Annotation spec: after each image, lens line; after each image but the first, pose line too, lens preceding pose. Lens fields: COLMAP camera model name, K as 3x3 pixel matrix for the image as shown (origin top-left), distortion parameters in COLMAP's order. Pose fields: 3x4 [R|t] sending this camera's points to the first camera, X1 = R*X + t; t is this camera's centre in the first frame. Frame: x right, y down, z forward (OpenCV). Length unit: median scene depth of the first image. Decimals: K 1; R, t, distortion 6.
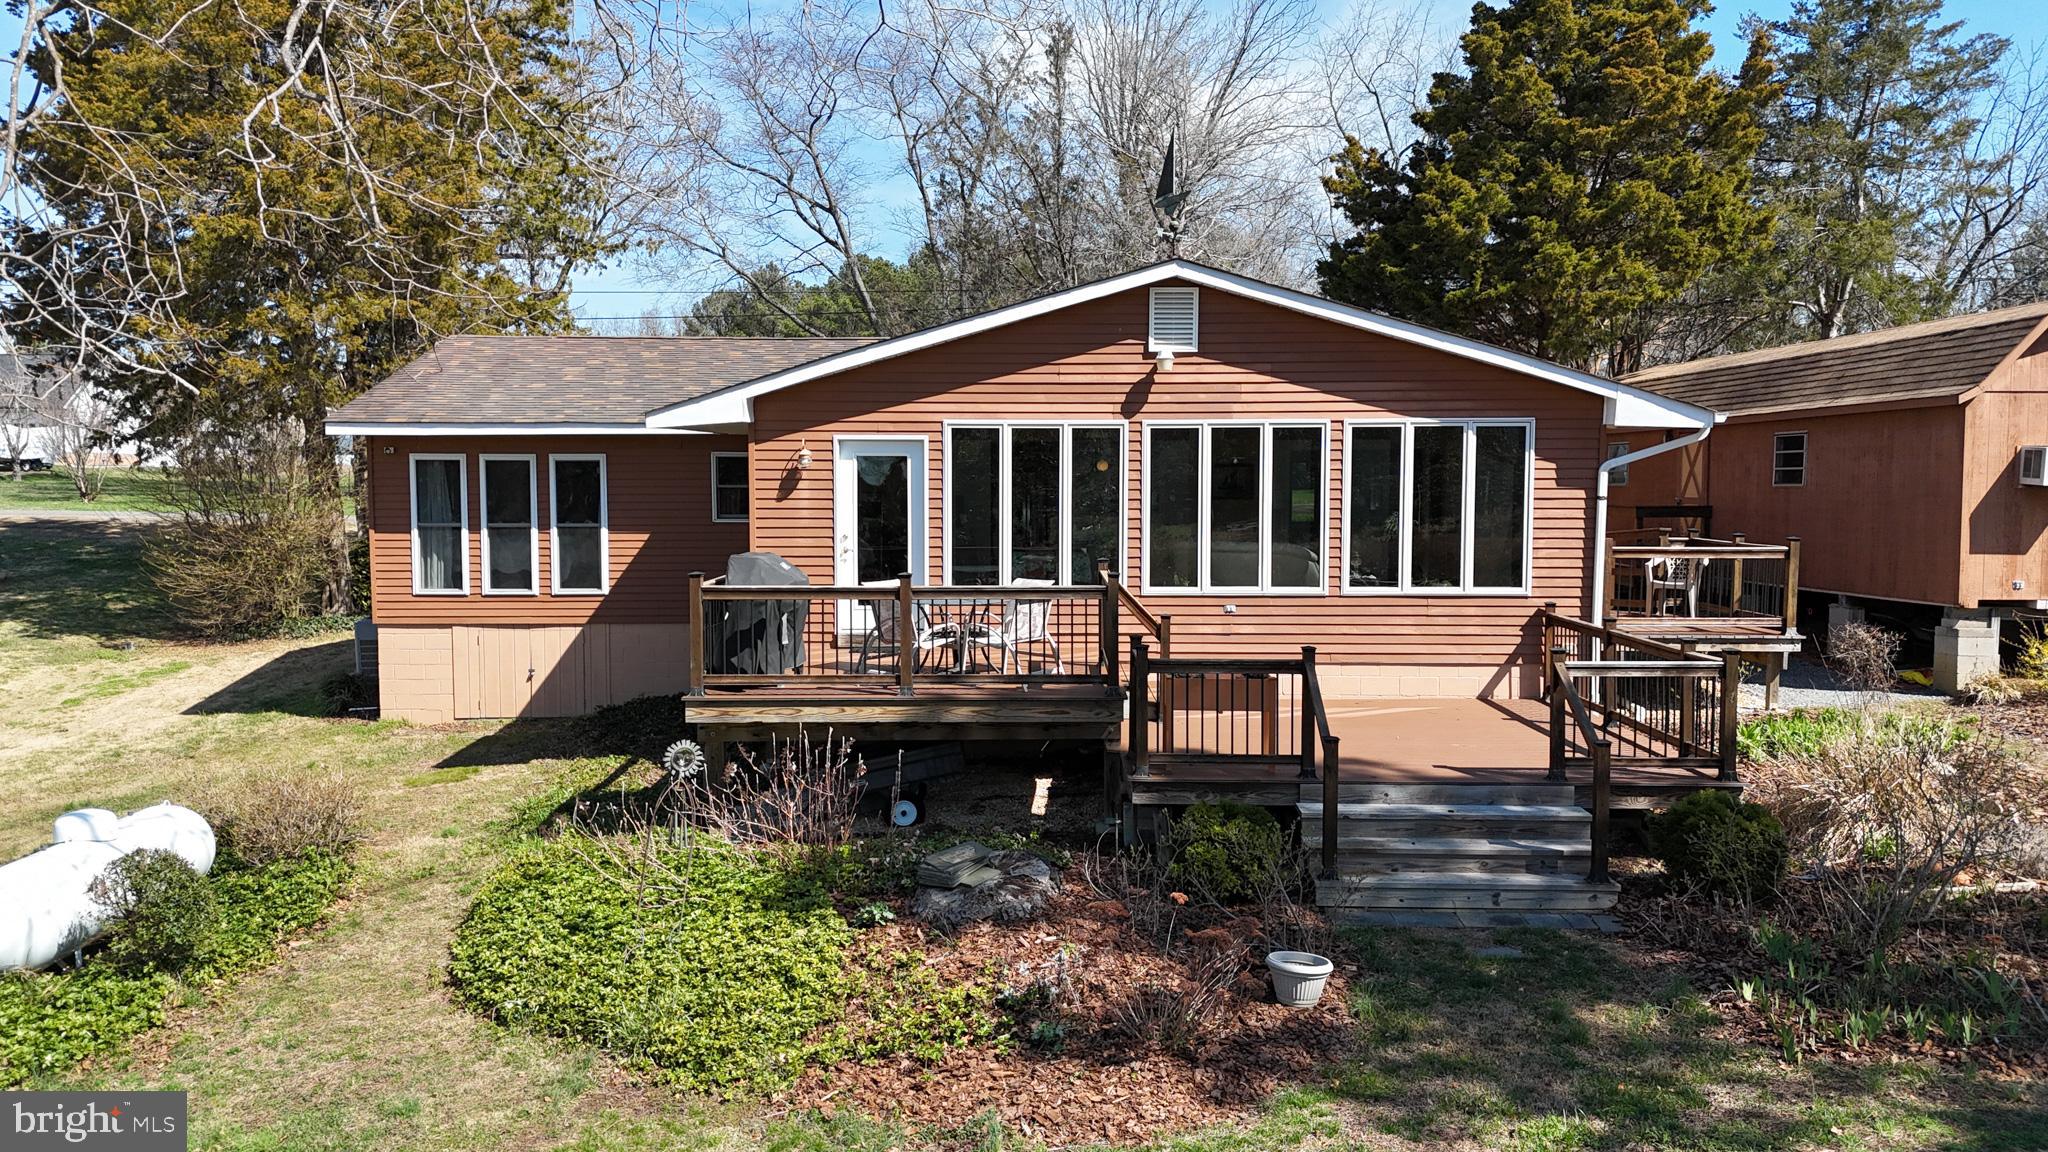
lens RADIAL K [[1469.0, 0, 1024.0], [0, 1469.0, 576.0], [0, 0, 1]] dist [0.125731, -0.152242]
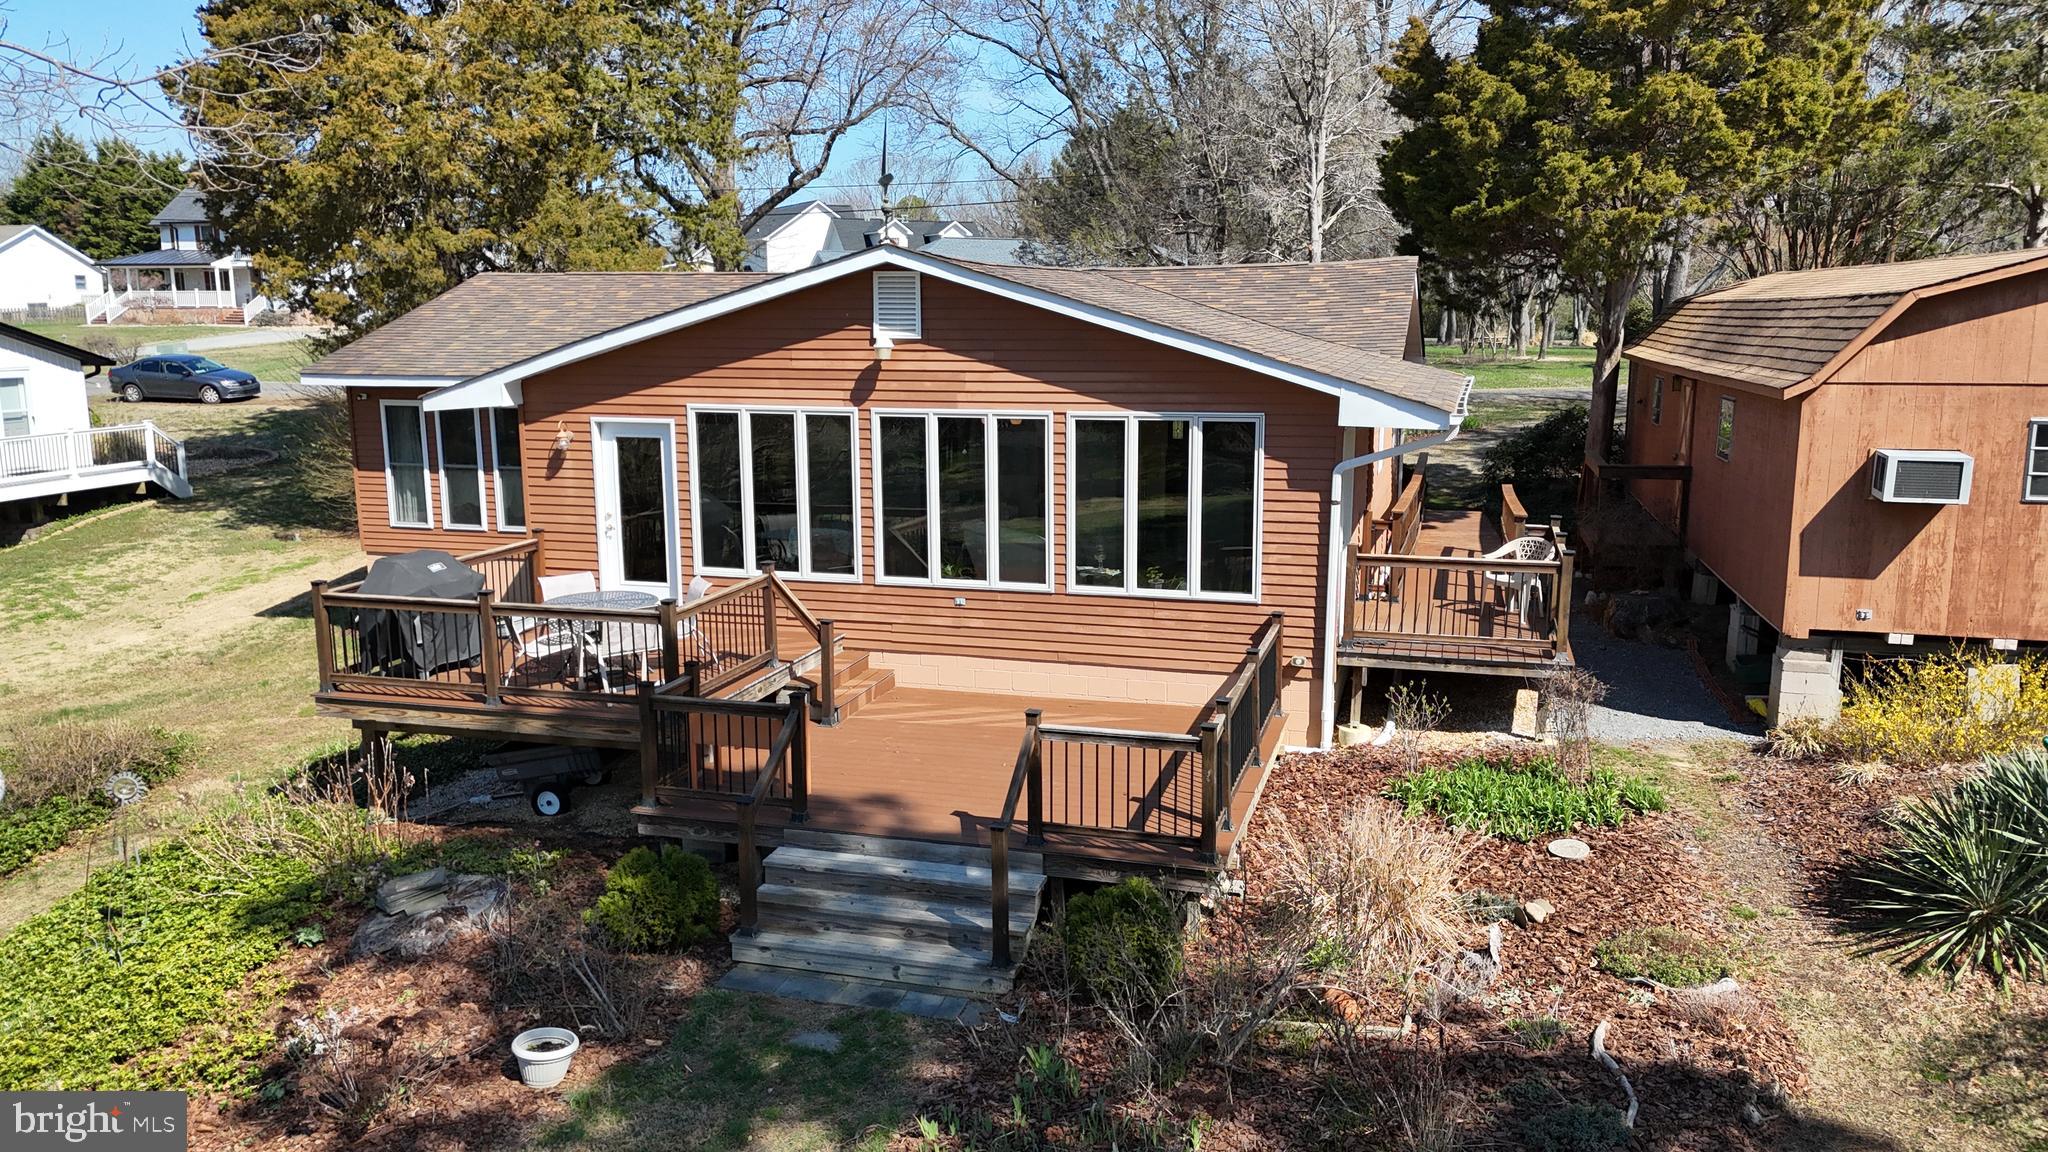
lens RADIAL K [[1469.0, 0, 1024.0], [0, 1469.0, 576.0], [0, 0, 1]] dist [0.125731, -0.152242]
pose [[0.962796, 0.043129, -0.266764, 0.445169], [-0.013636, 0.993678, 0.111439, -0.105350], [0.269884, -0.103655, 0.957297, 0.075620]]
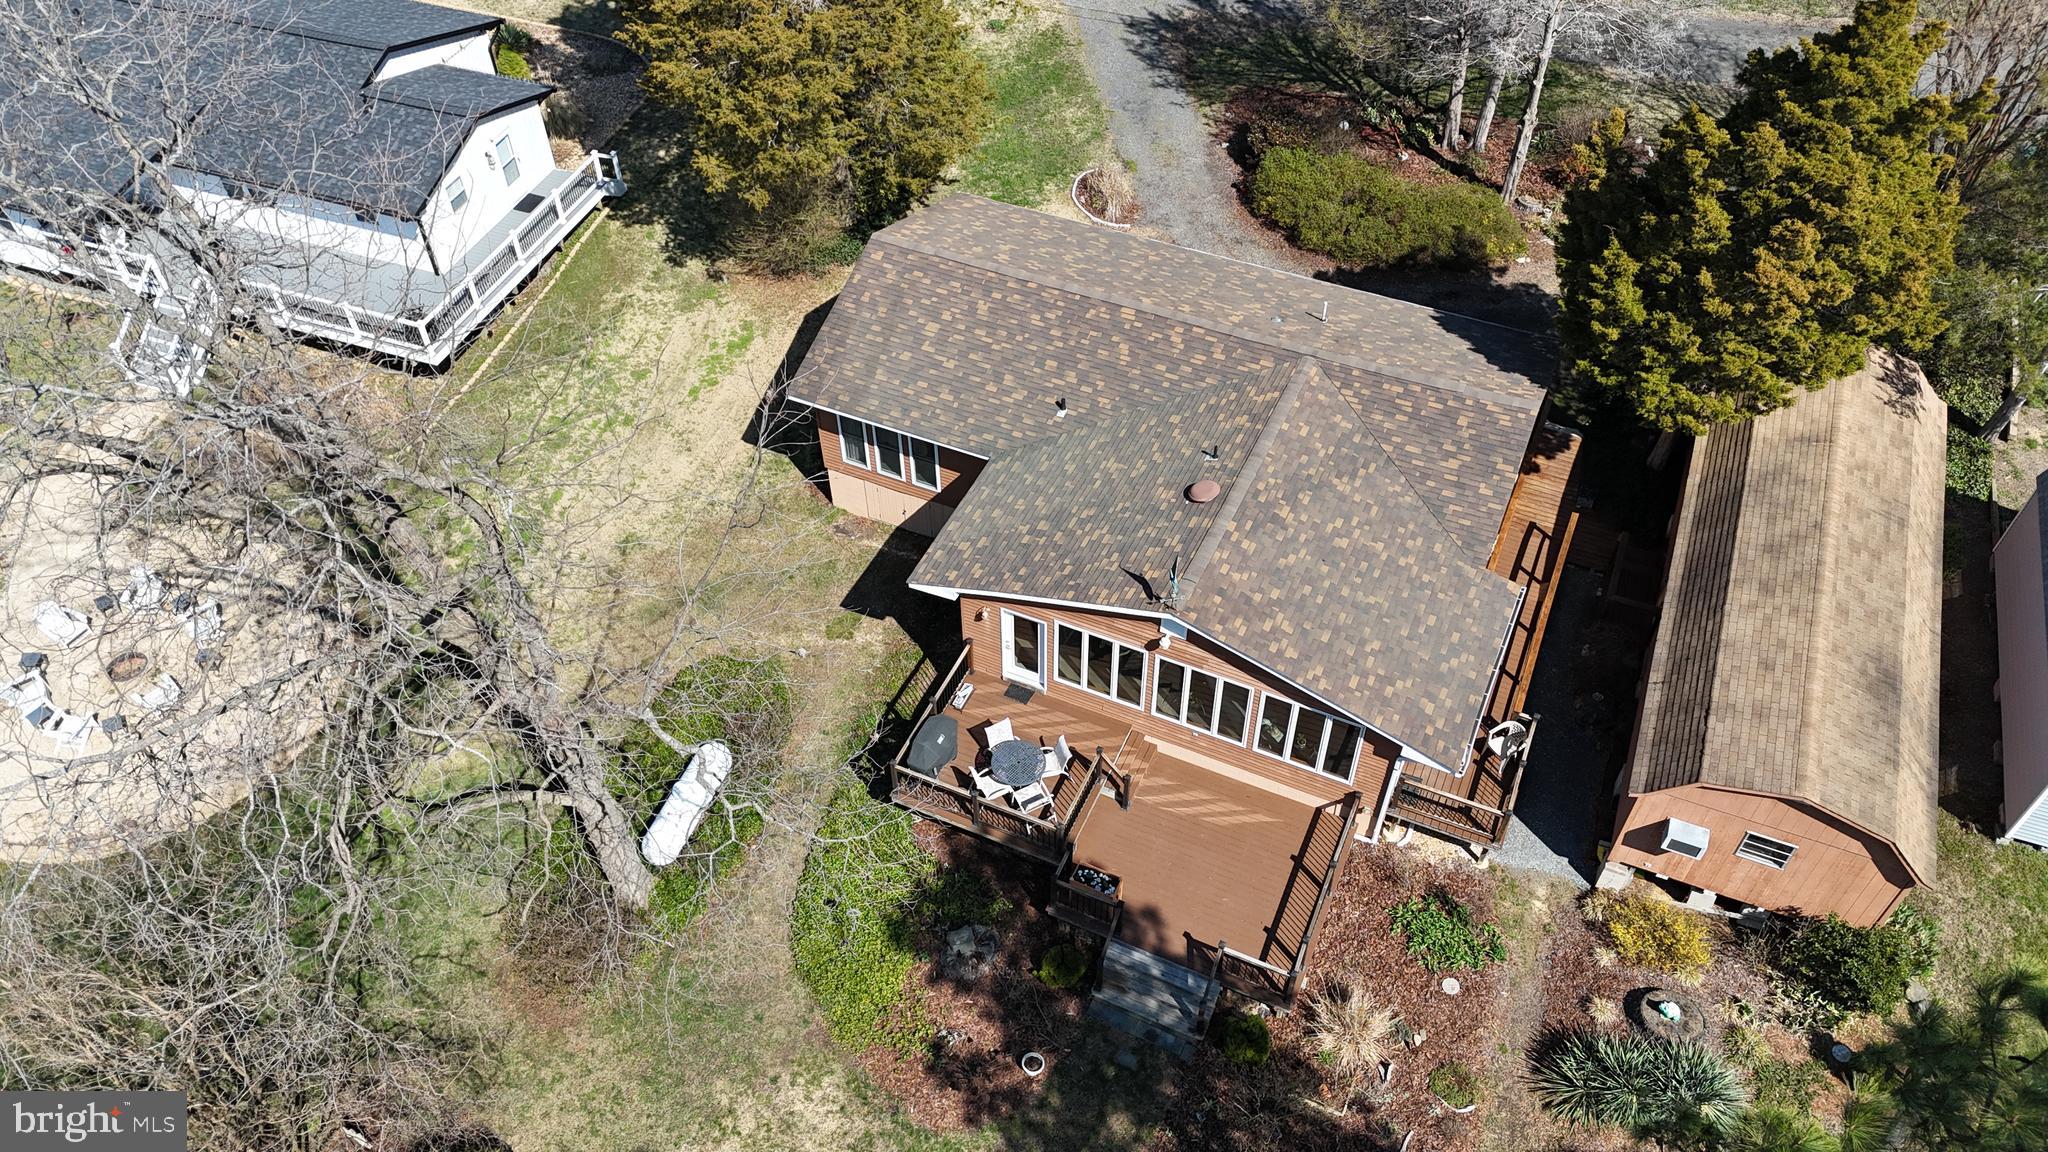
lens RADIAL K [[1469.0, 0, 1024.0], [0, 1469.0, 576.0], [0, 0, 1]] dist [0.125731, -0.152242]
pose [[0.912745, 0.291052, -0.286681, 0.420558], [-0.019405, 0.731833, 0.681208, -1.397058], [0.408069, -0.616206, 0.673624, -0.218236]]
